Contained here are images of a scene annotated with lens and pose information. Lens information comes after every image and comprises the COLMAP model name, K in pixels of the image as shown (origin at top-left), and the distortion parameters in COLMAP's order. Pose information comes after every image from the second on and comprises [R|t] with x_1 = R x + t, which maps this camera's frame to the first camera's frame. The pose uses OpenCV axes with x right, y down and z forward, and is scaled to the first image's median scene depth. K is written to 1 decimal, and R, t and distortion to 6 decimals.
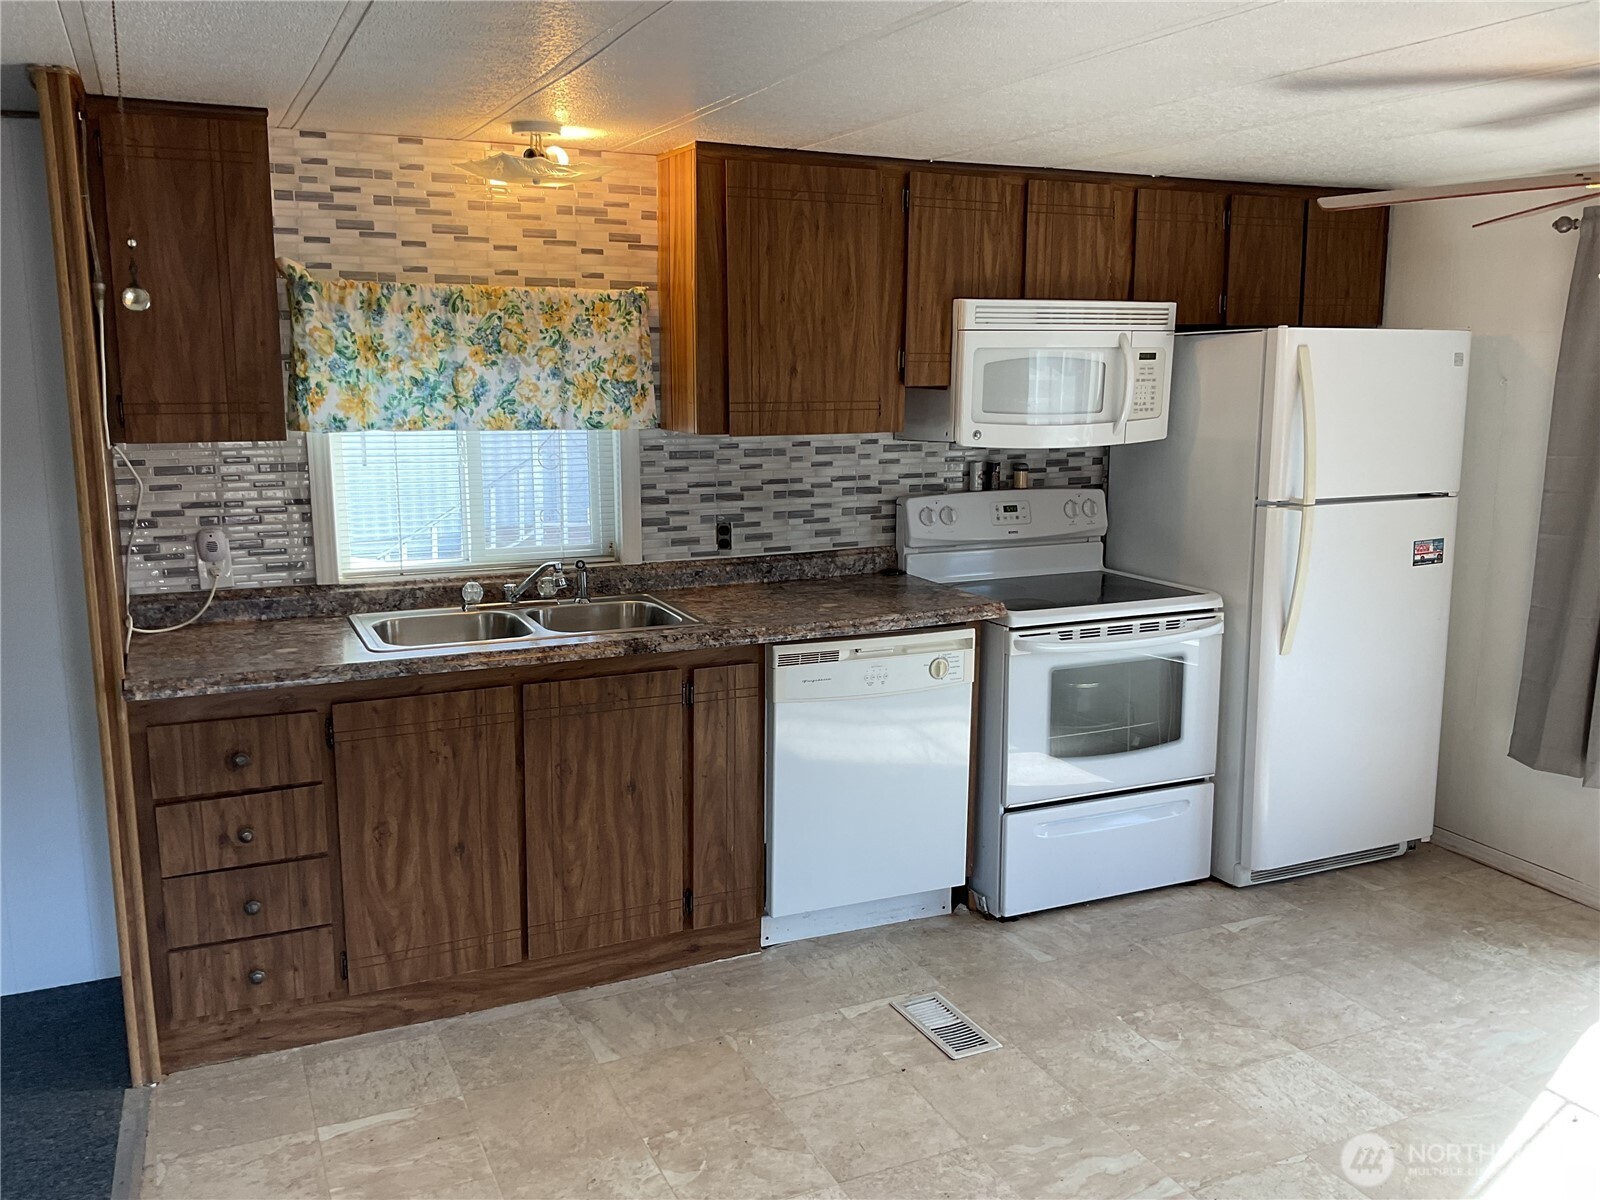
lens RADIAL K [[1311.4, 0, 800.0], [0, 1311.4, 600.0], [0, 0, 1]] dist [0.103857, -0.203297]
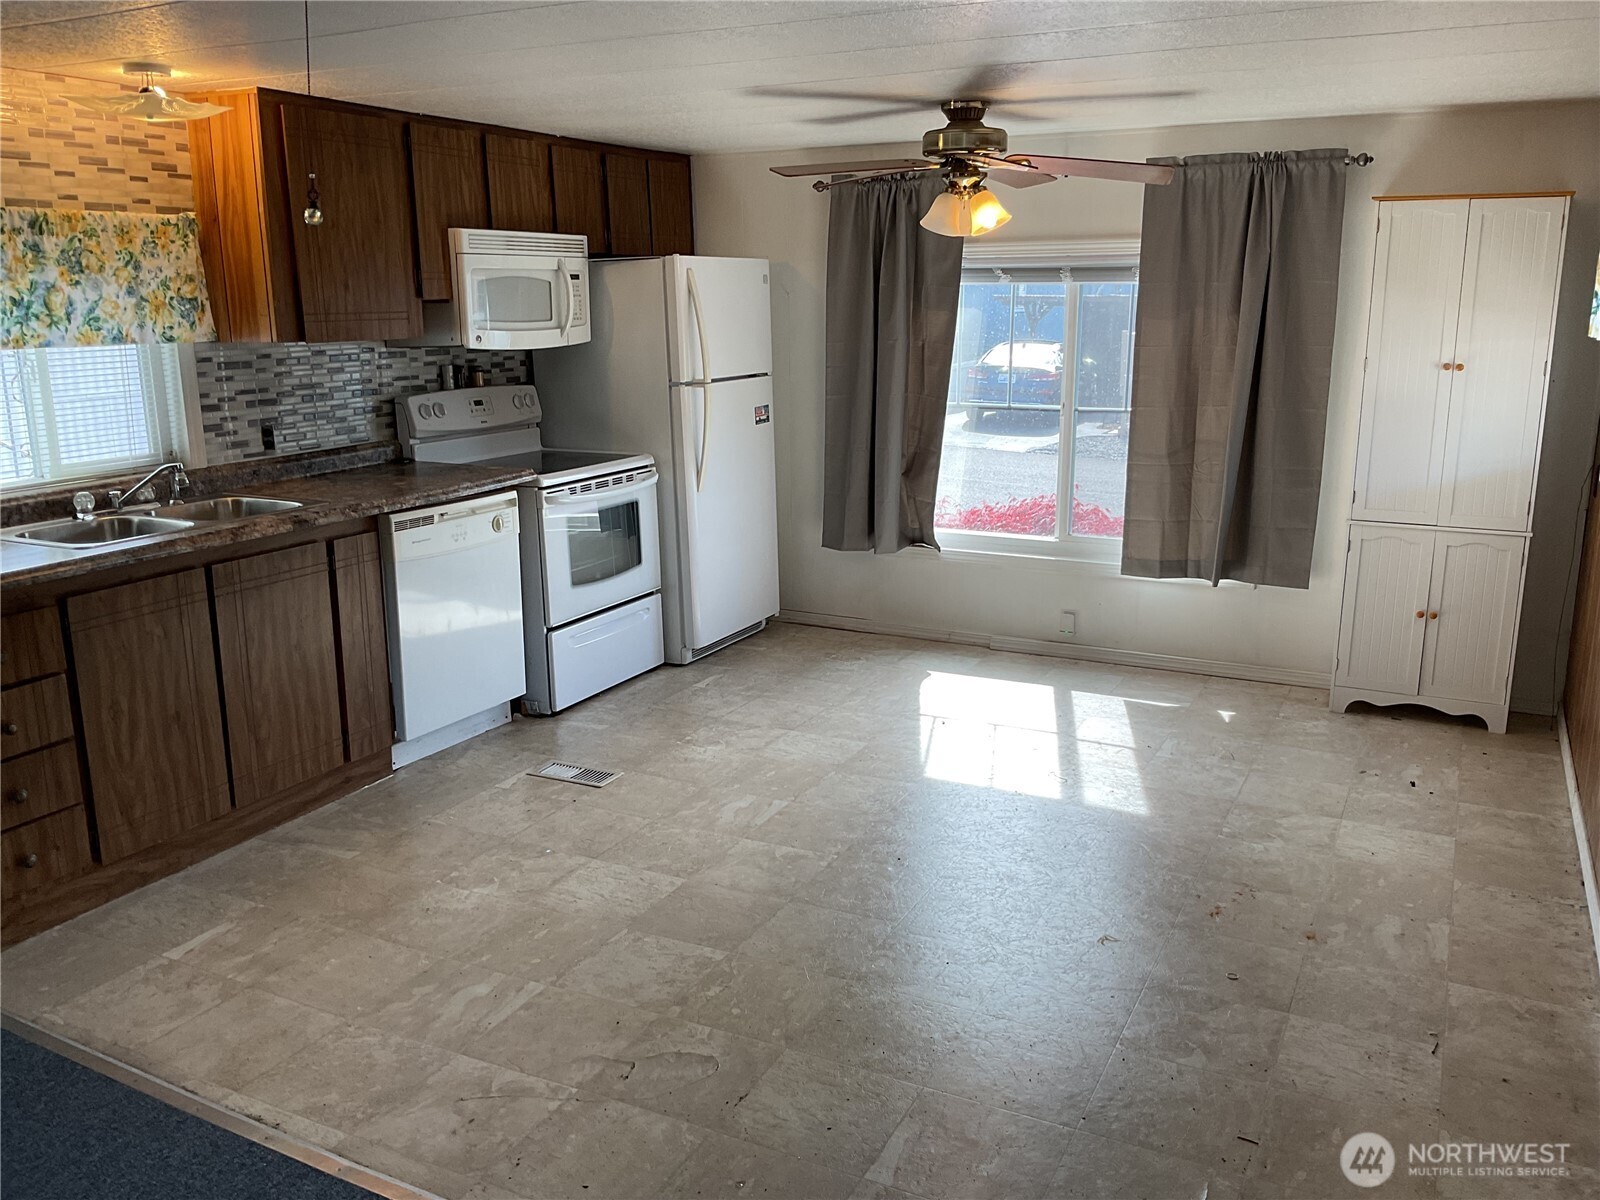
lens RADIAL K [[1311.4, 0, 800.0], [0, 1311.4, 600.0], [0, 0, 1]] dist [0.103857, -0.203297]
pose [[0.784434, -0.152528, 0.601165, -0.439636], [0.125372, 0.988274, 0.087153, 0.050156], [-0.607409, 0.007003, 0.794359, -0.187887]]
